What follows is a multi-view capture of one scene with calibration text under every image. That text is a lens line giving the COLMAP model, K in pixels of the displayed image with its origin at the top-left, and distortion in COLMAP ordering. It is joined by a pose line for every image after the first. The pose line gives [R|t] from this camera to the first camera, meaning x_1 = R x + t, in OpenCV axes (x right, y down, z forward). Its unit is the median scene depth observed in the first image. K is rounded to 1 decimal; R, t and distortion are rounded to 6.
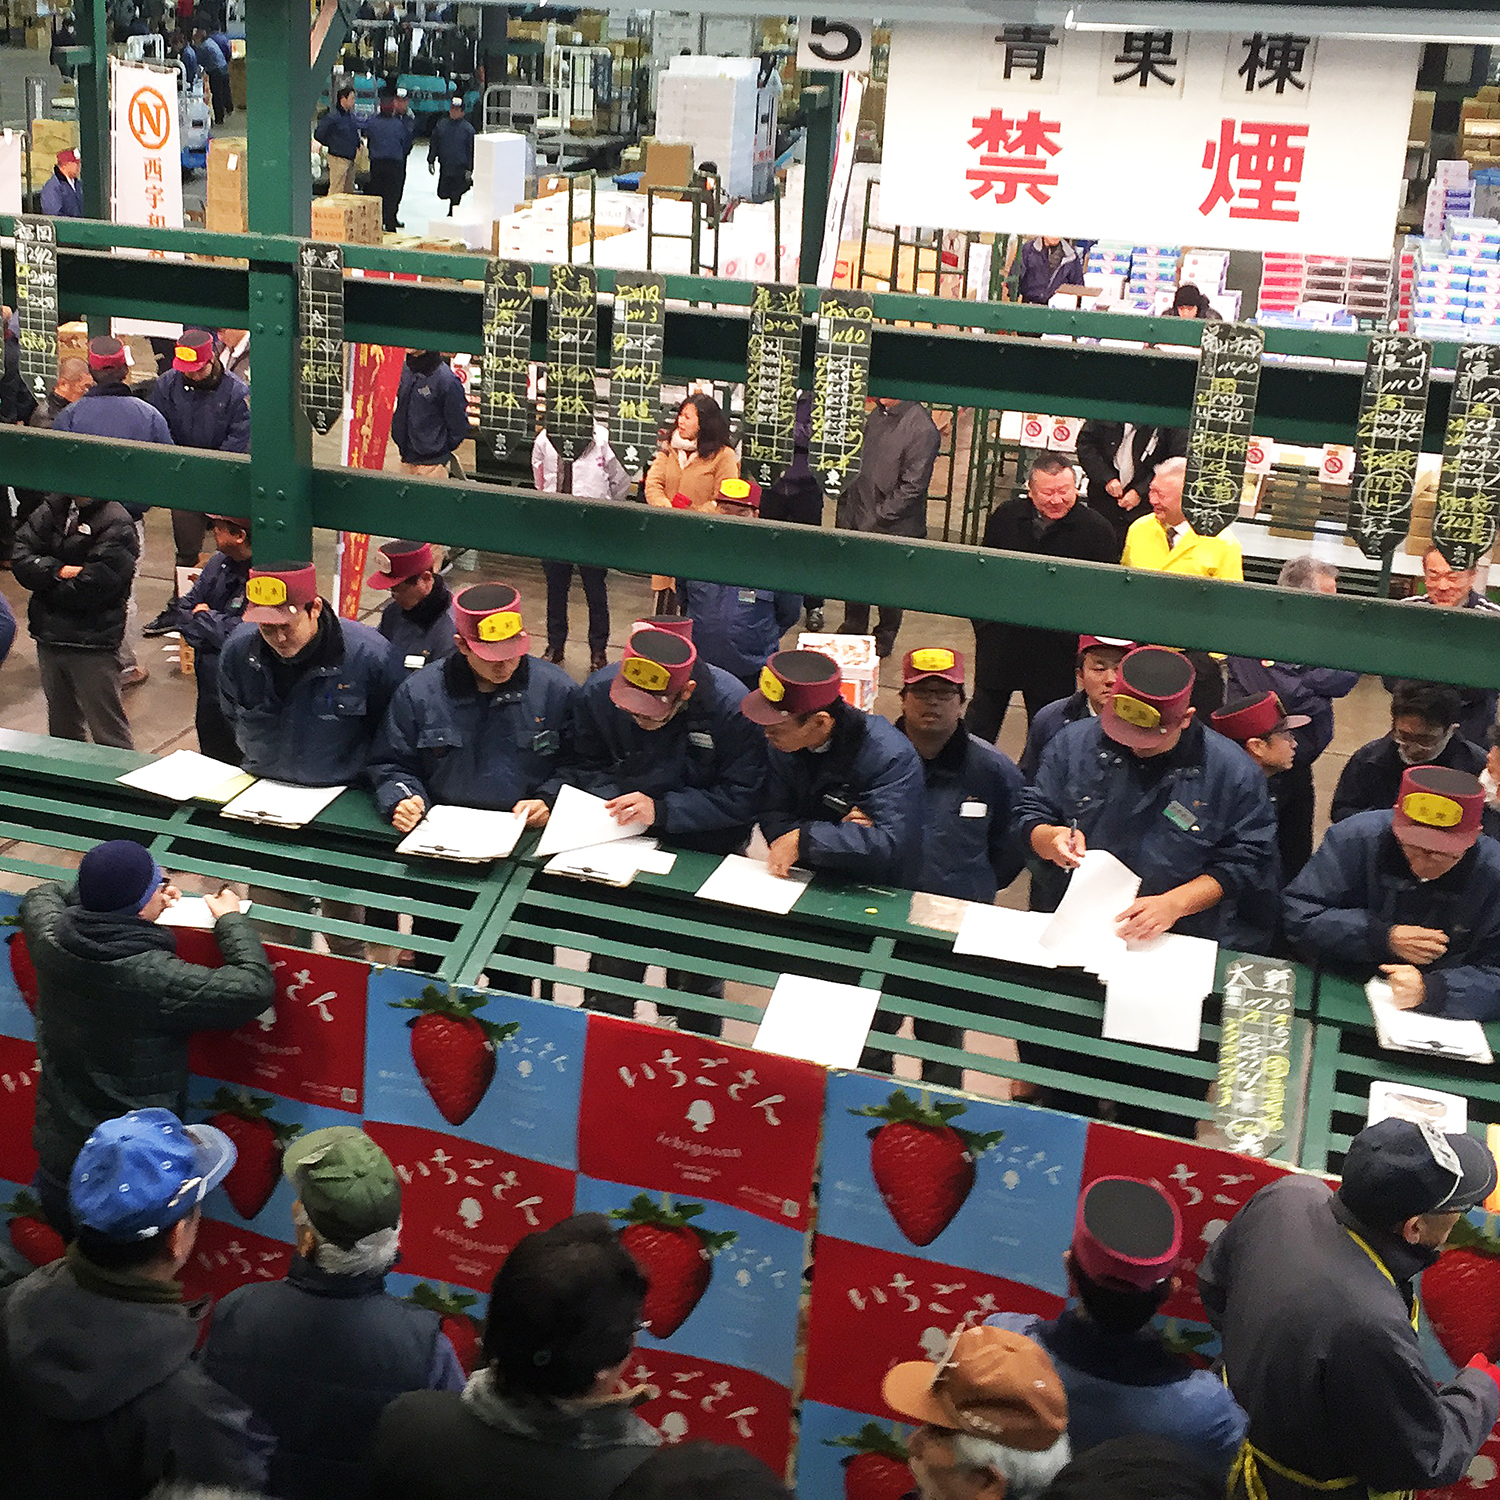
lens RADIAL K [[2321.2, 0, 750.0], [0, 2321.2, 750.0], [0, 0, 1]] dist [-0.000804, -0.004181]
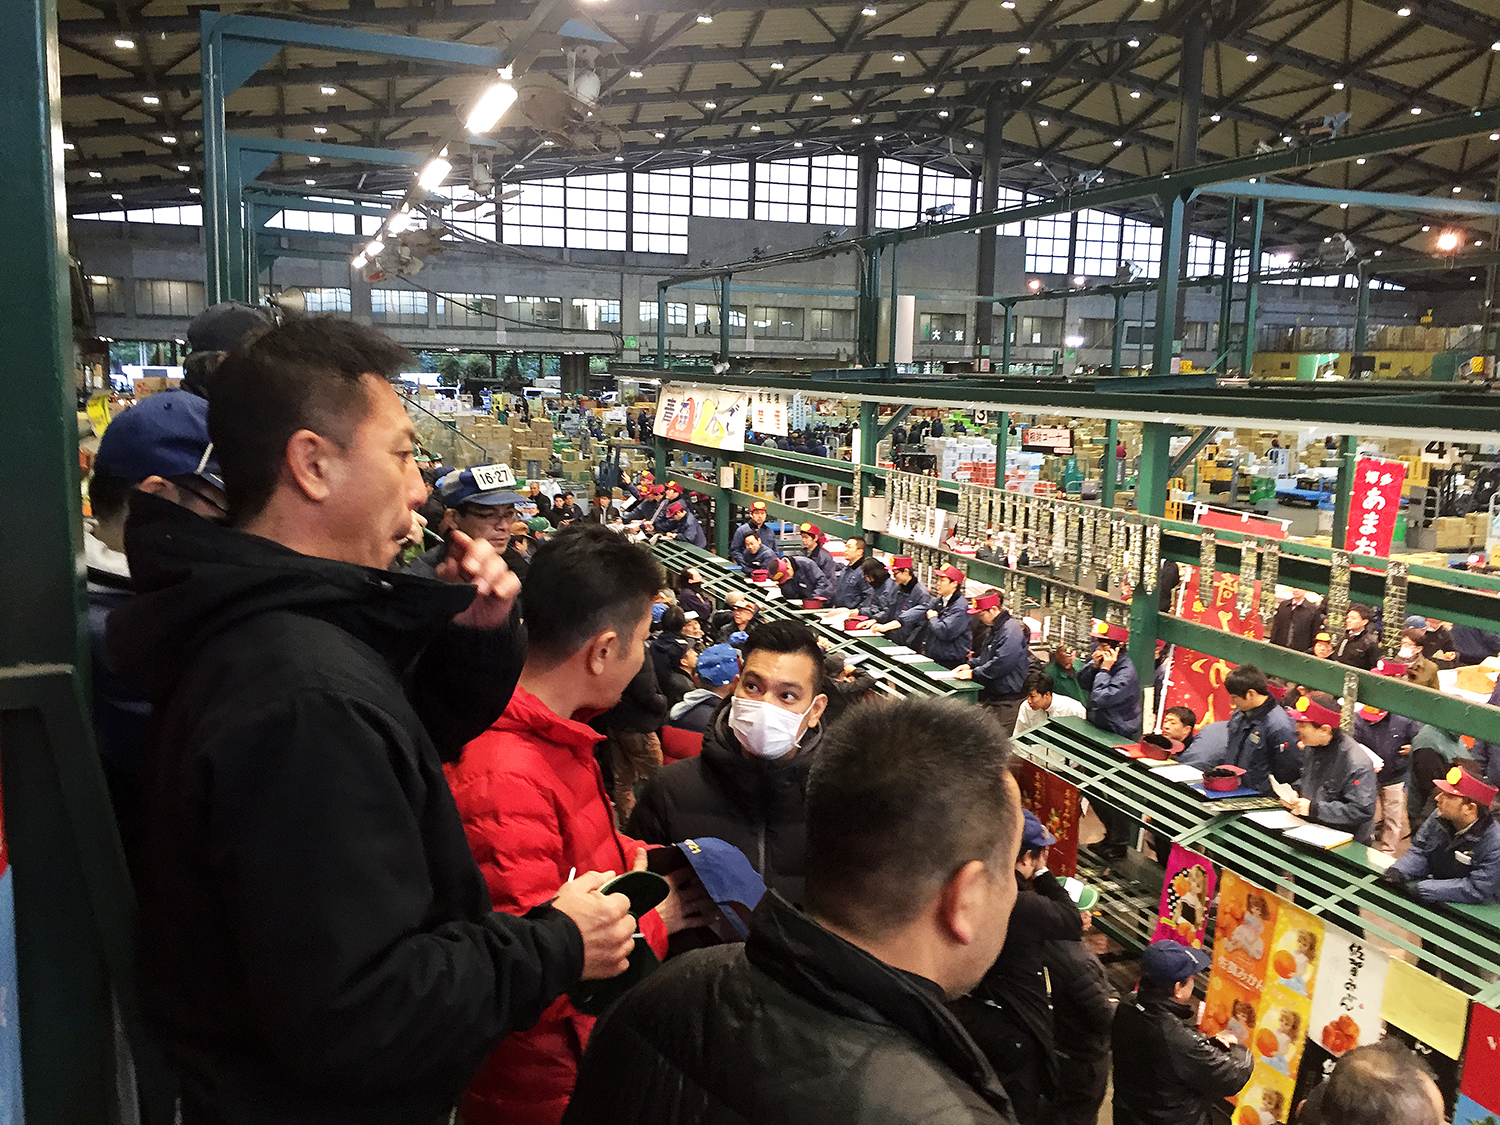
lens RADIAL K [[1278.6, 0, 750.0], [0, 1278.6, 562.5], [0, 0, 1]] dist [0.000561, 0.000280]
pose [[0.655141, 0.096920, -0.749264, 0.575029], [-0.264388, 0.958440, -0.107198, 0.093875], [0.707735, 0.268326, 0.653538, -0.209233]]
